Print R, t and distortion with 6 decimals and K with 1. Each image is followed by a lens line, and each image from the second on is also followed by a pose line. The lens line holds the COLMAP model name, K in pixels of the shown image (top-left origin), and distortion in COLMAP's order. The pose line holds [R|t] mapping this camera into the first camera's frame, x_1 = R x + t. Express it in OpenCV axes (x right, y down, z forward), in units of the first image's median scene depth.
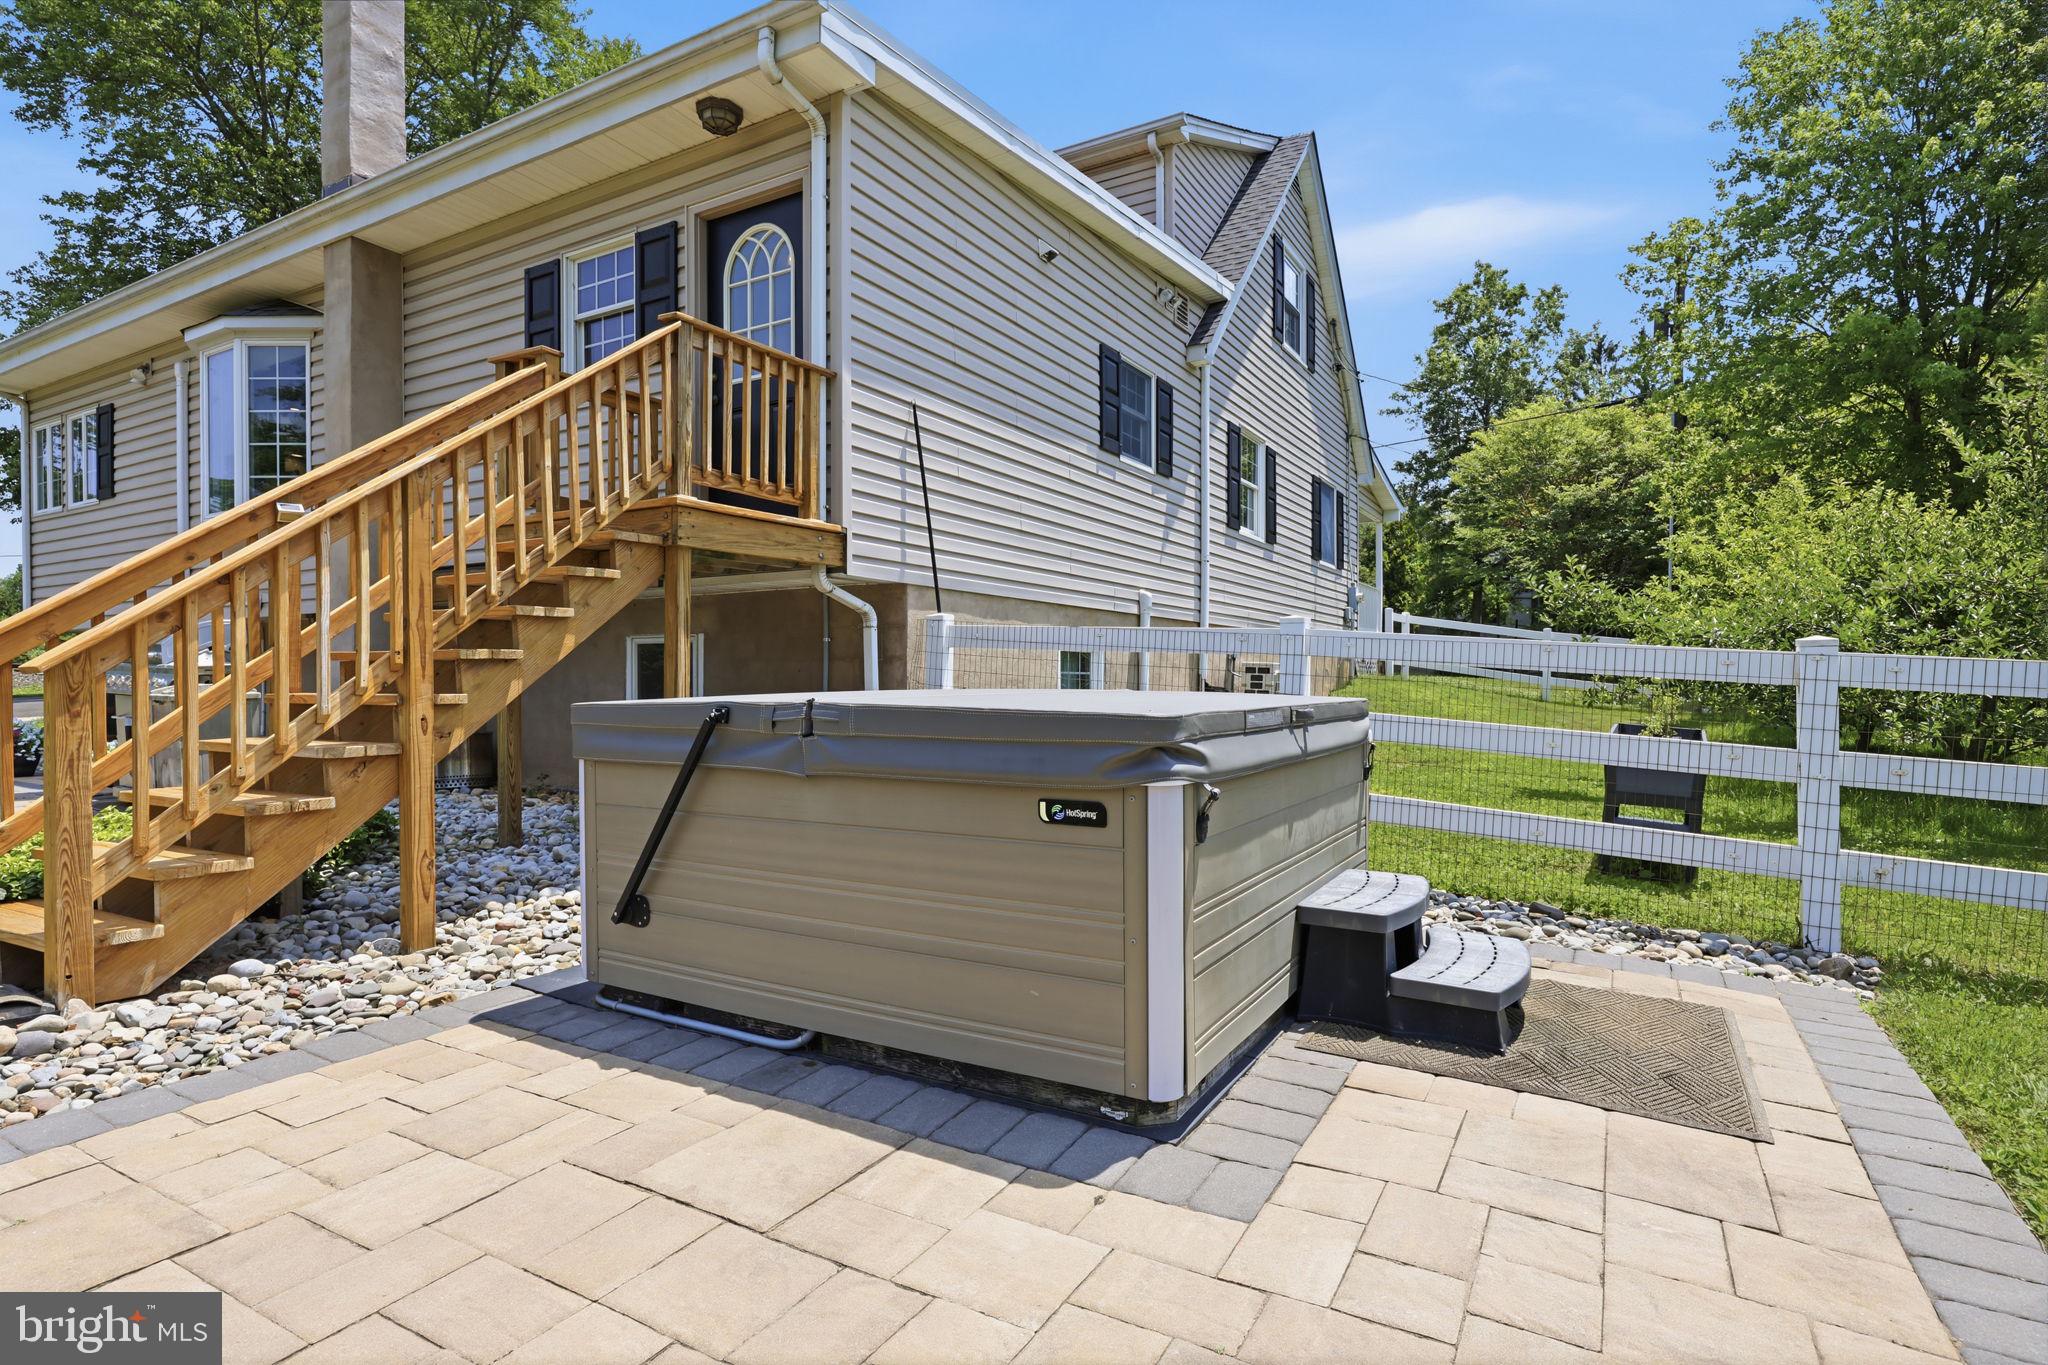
lens RADIAL K [[1029.9, 0, 1022.3], [0, 1029.9, 685.4], [0, 0, 1]] dist [0.000708, 0.000289]
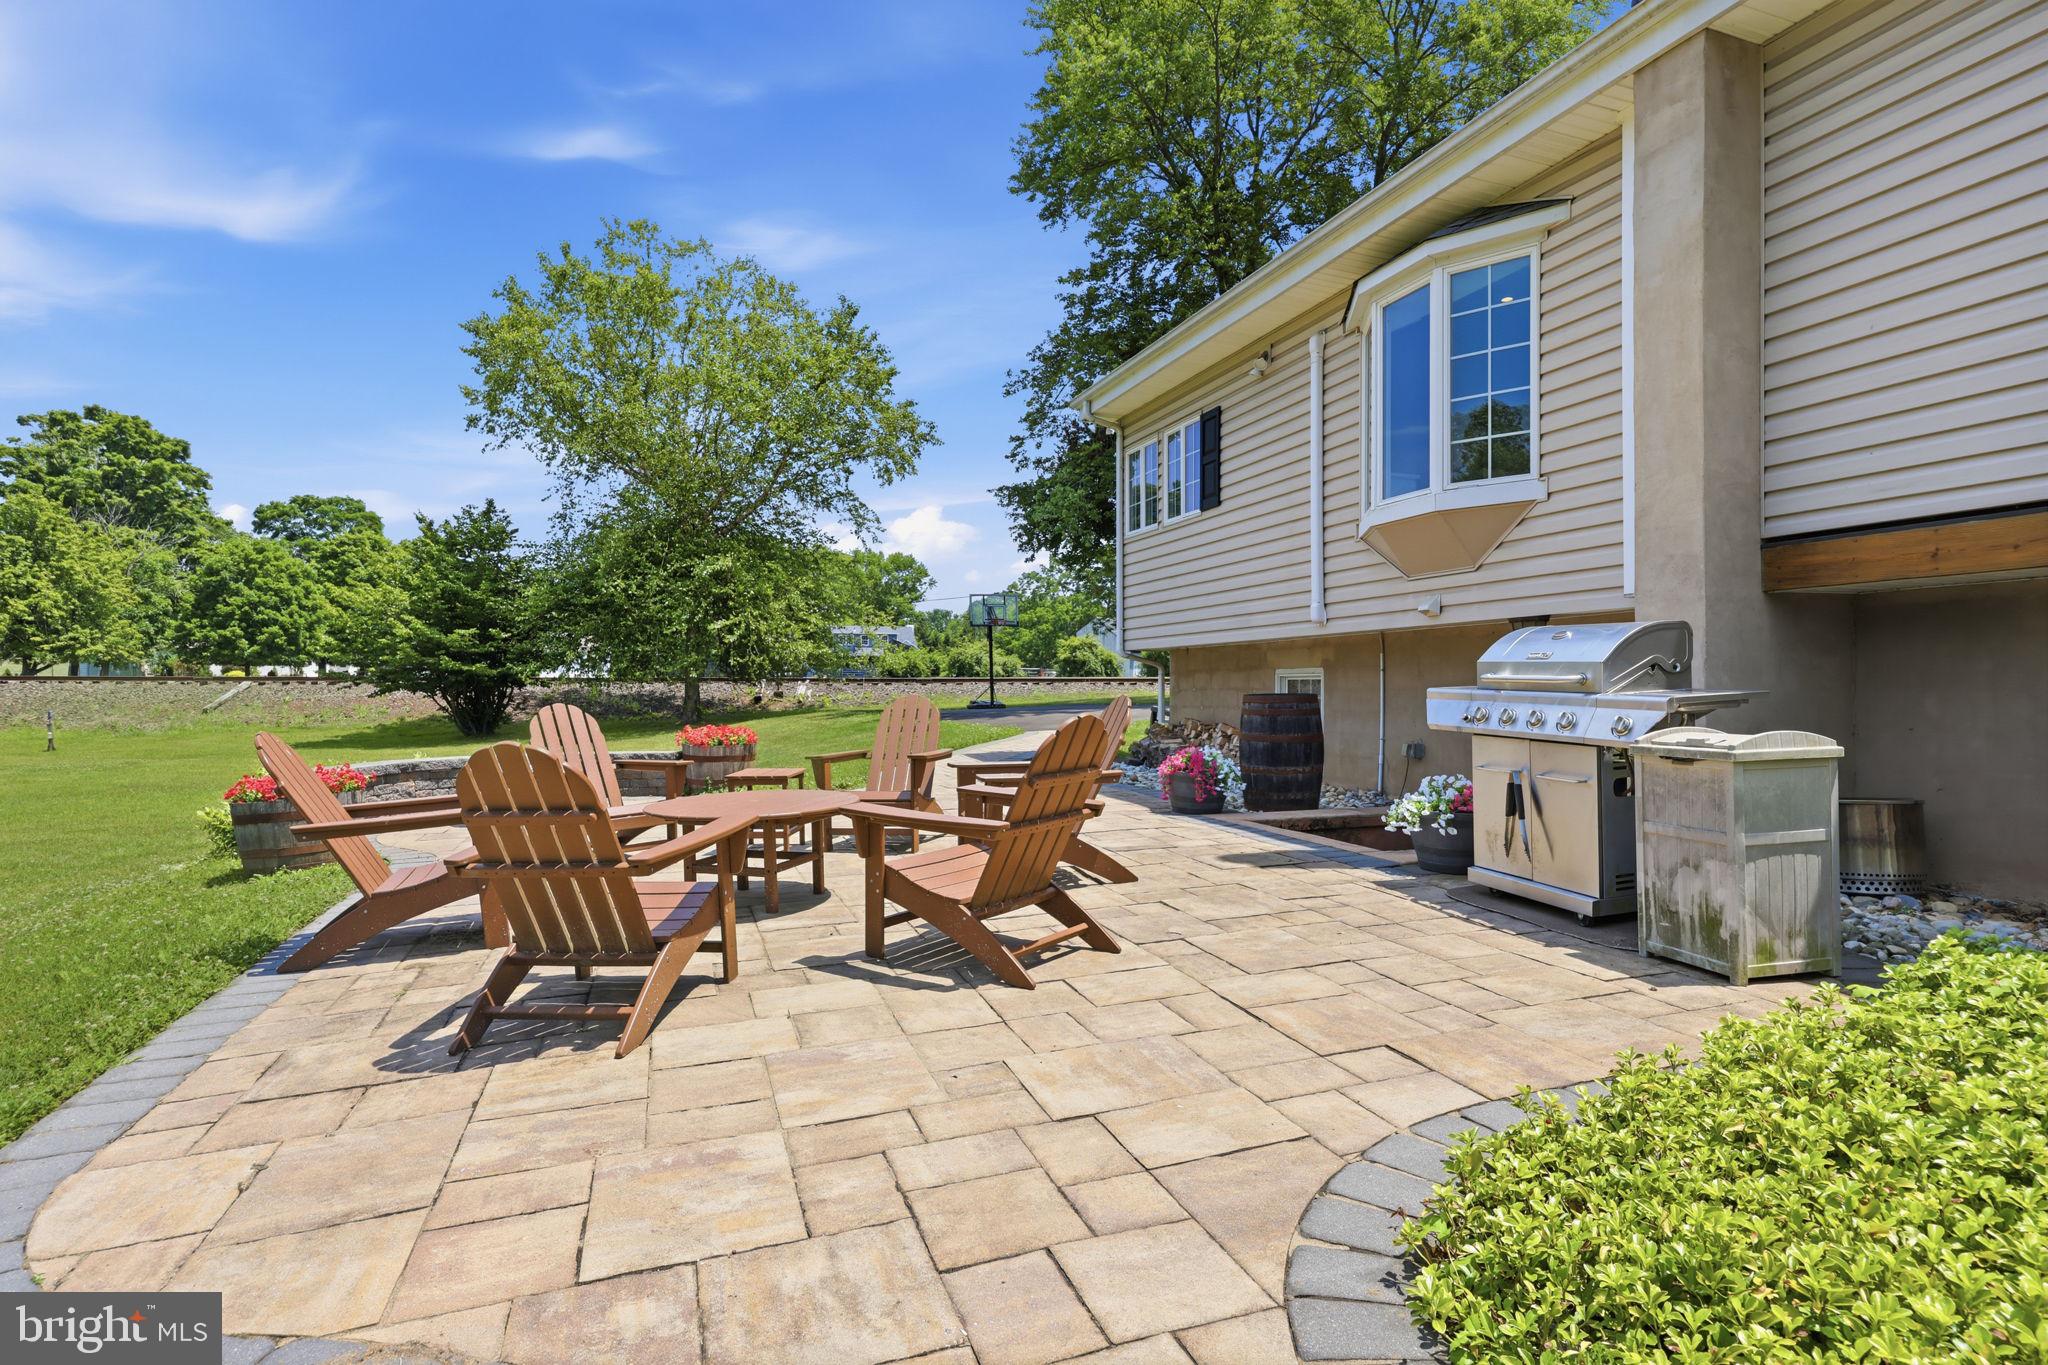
lens RADIAL K [[1029.9, 0, 1030.8], [0, 1029.9, 679.6], [0, 0, 1]] dist [0.000708, 0.000289]
pose [[0.766082, -0.002431, -0.642739, -0.399686], [-0.007239, 0.999897, -0.012410, -0.010417], [0.642702, 0.014160, 0.765985, 0.167850]]
